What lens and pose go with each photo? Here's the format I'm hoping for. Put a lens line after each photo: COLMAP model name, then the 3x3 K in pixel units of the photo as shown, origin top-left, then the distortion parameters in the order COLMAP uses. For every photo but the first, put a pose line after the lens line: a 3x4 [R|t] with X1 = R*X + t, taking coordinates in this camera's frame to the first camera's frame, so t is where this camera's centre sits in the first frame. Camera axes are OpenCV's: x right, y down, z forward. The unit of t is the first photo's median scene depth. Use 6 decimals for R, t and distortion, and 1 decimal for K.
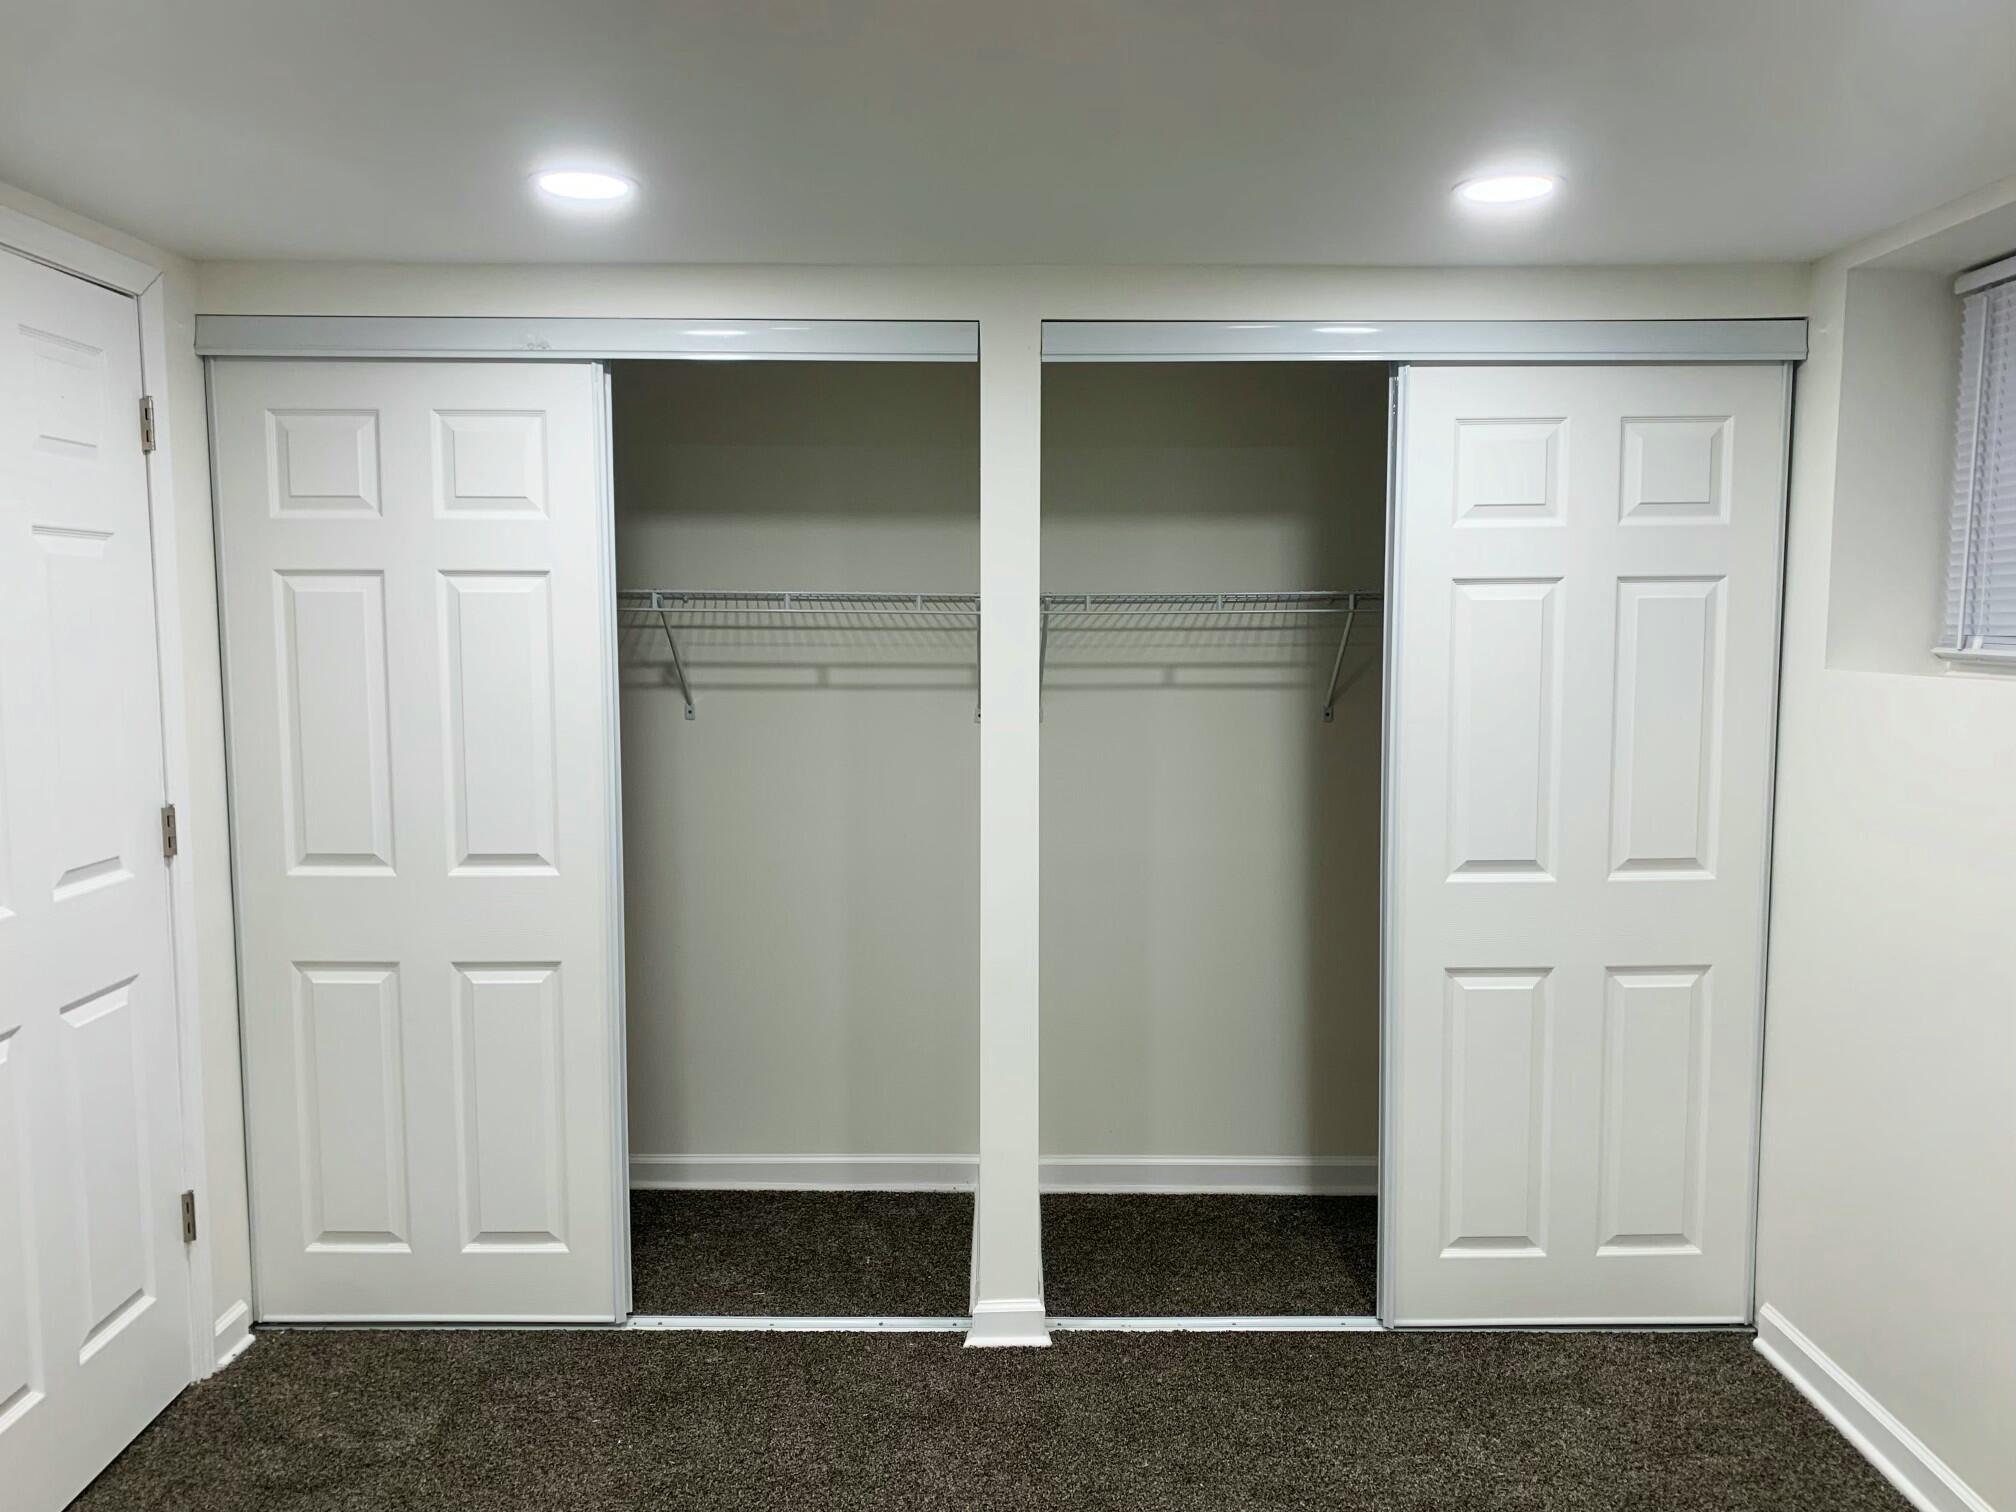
lens RADIAL K [[1537.9, 0, 1002.4], [0, 1537.9, 761.6], [0, 0, 1]] dist [0.039123, -0.030969]
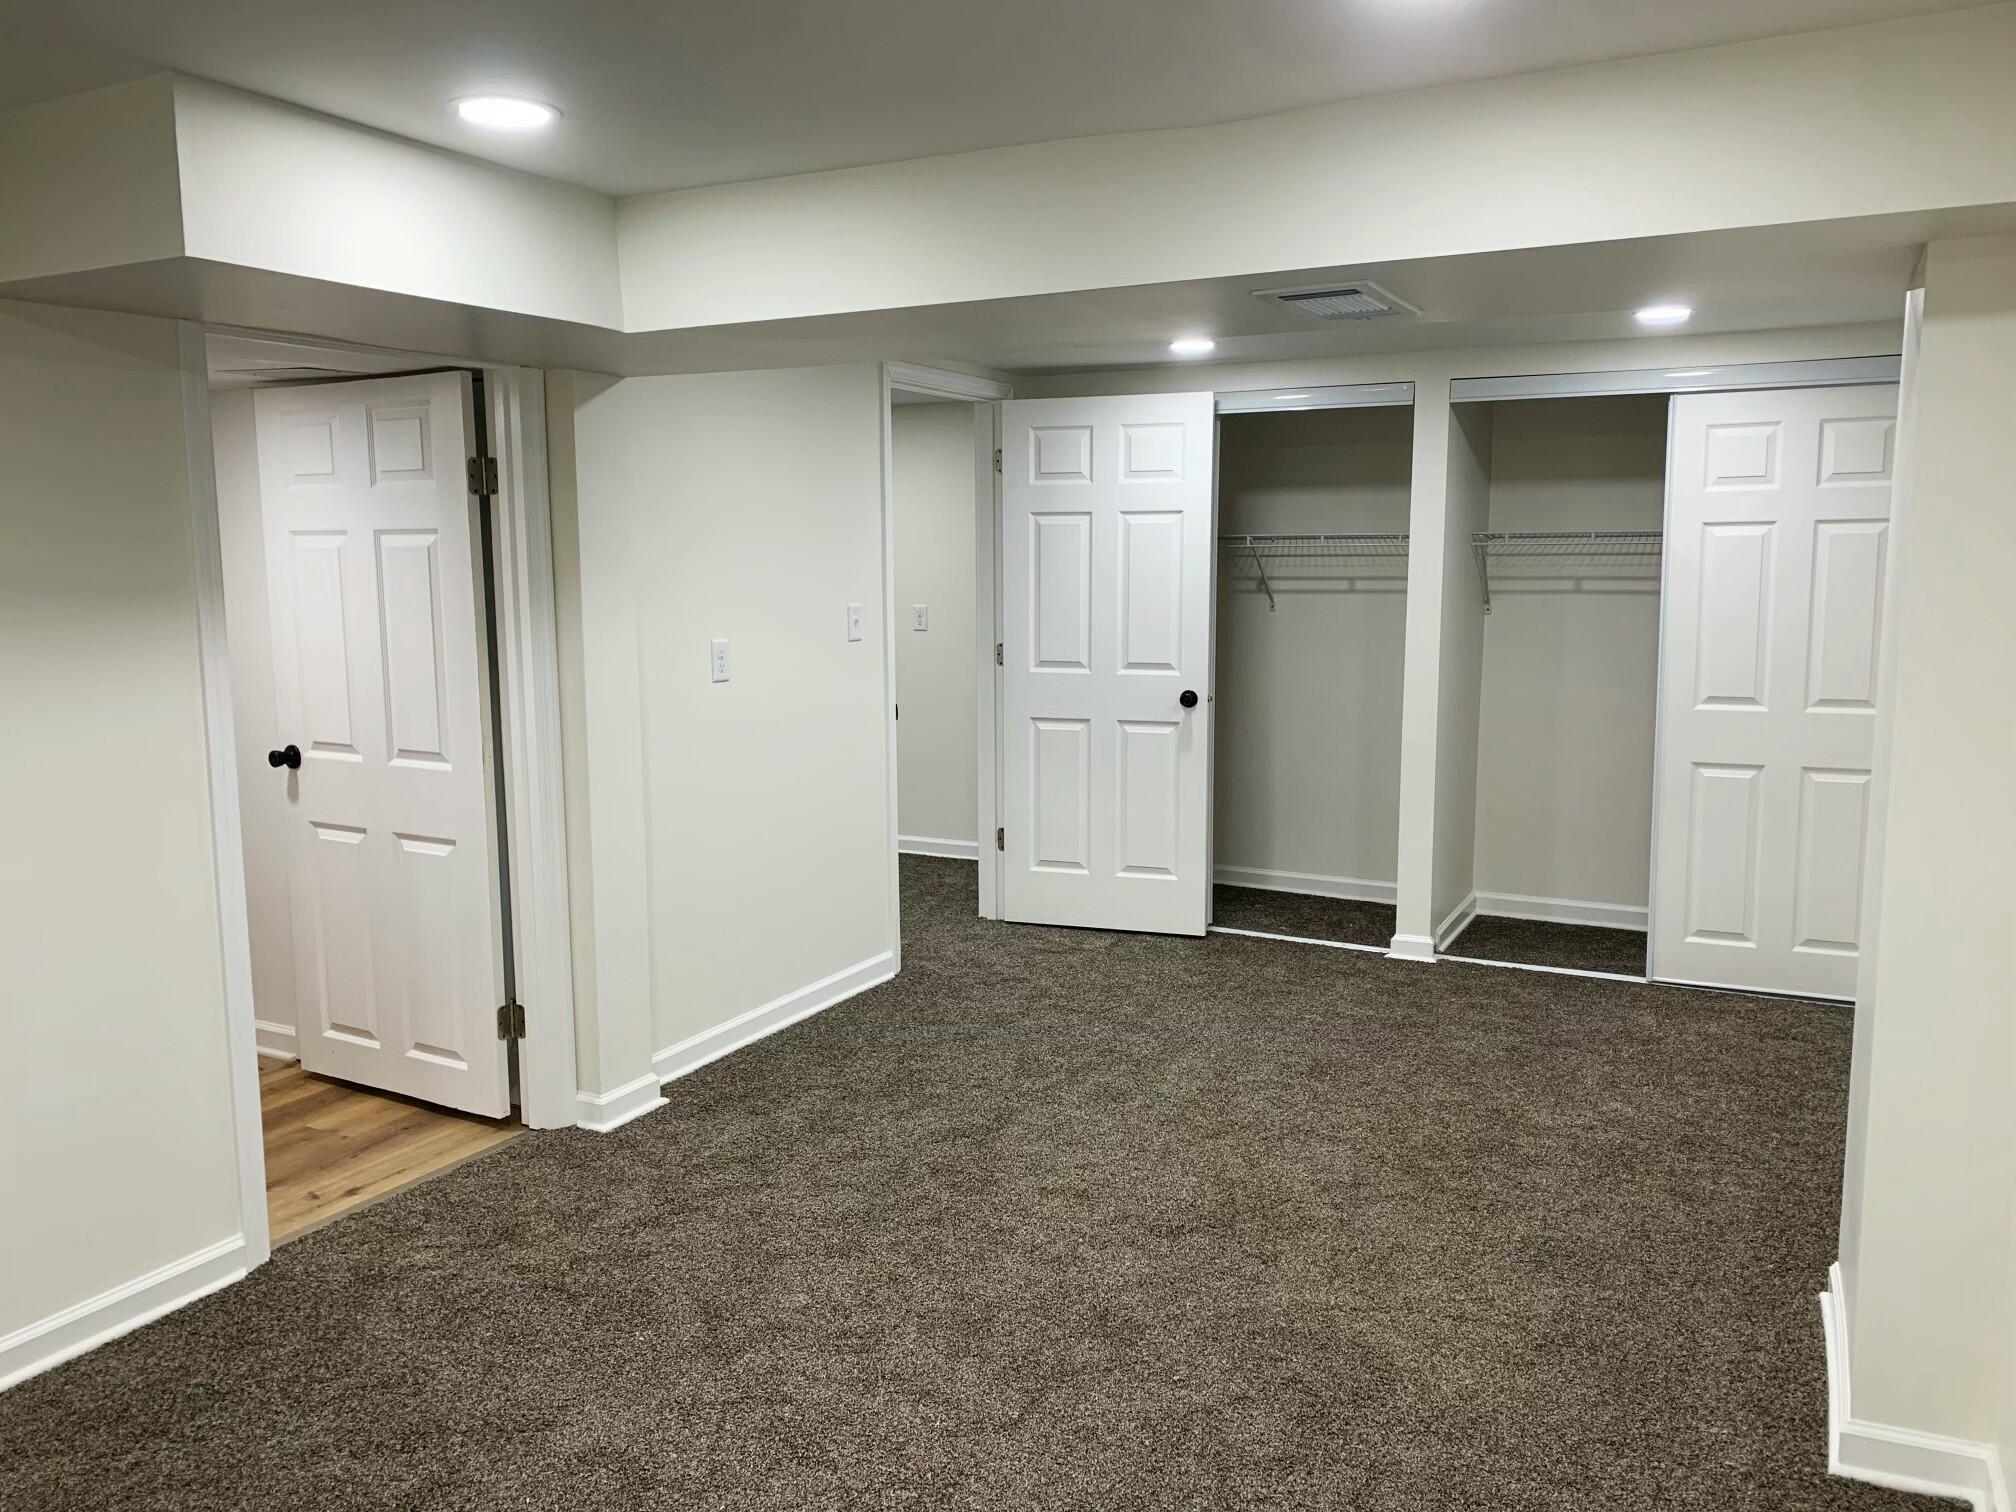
lens RADIAL K [[1537.9, 0, 1017.2], [0, 1537.9, 761.2], [0, 0, 1]] dist [0.039123, -0.030969]
pose [[0.911488, 0.047796, -0.408540, 0.302475], [-0.026275, 0.997963, 0.058133, 0.055244], [0.410486, -0.042253, 0.910887, -0.781144]]
